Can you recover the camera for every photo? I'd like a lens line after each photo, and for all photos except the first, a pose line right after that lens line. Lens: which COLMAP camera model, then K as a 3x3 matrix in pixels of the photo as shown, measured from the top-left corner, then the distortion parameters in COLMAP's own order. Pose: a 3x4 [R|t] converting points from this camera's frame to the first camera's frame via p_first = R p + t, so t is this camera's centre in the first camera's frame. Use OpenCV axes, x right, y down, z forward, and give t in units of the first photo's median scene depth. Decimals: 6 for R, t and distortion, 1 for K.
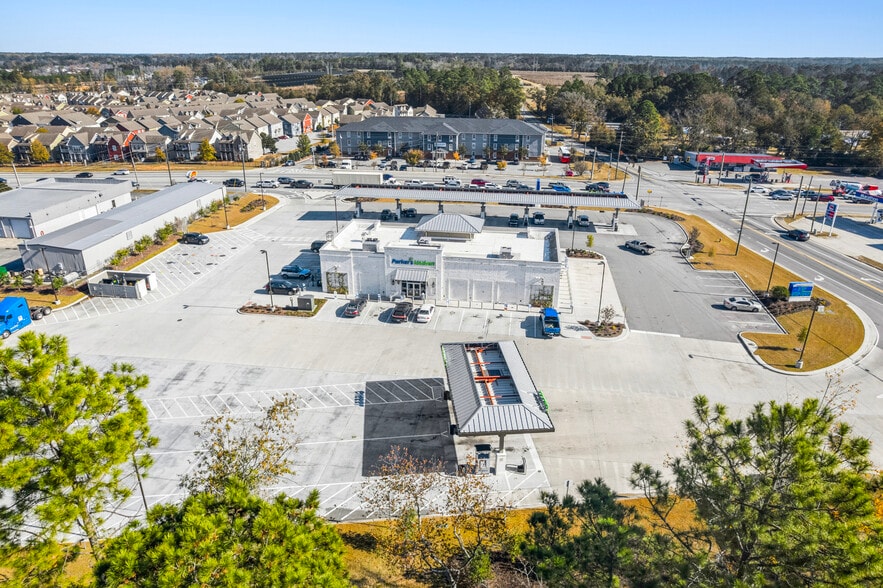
lens RADIAL K [[588.3, 0, 432.6], [0, 588.3, 281.9], [0, 0, 1]] dist [-0.062417, 0.056700]
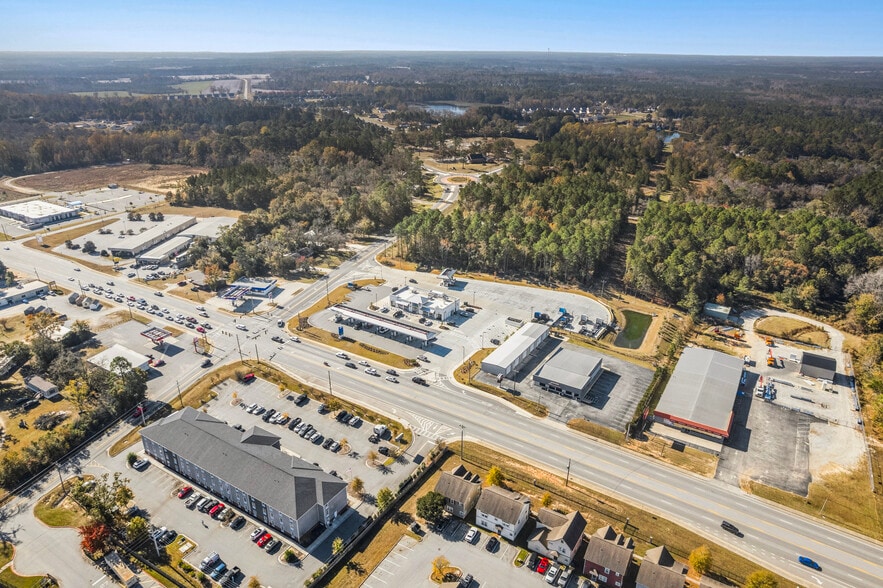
lens RADIAL K [[588.3, 0, 432.6], [0, 588.3, 281.9], [0, 0, 1]] dist [-0.062417, 0.056700]
pose [[-0.914587, -0.159222, 0.371724, -0.891490], [0.140591, 0.736688, 0.661457, -1.662867], [-0.379163, 0.657221, -0.651380, 2.172942]]
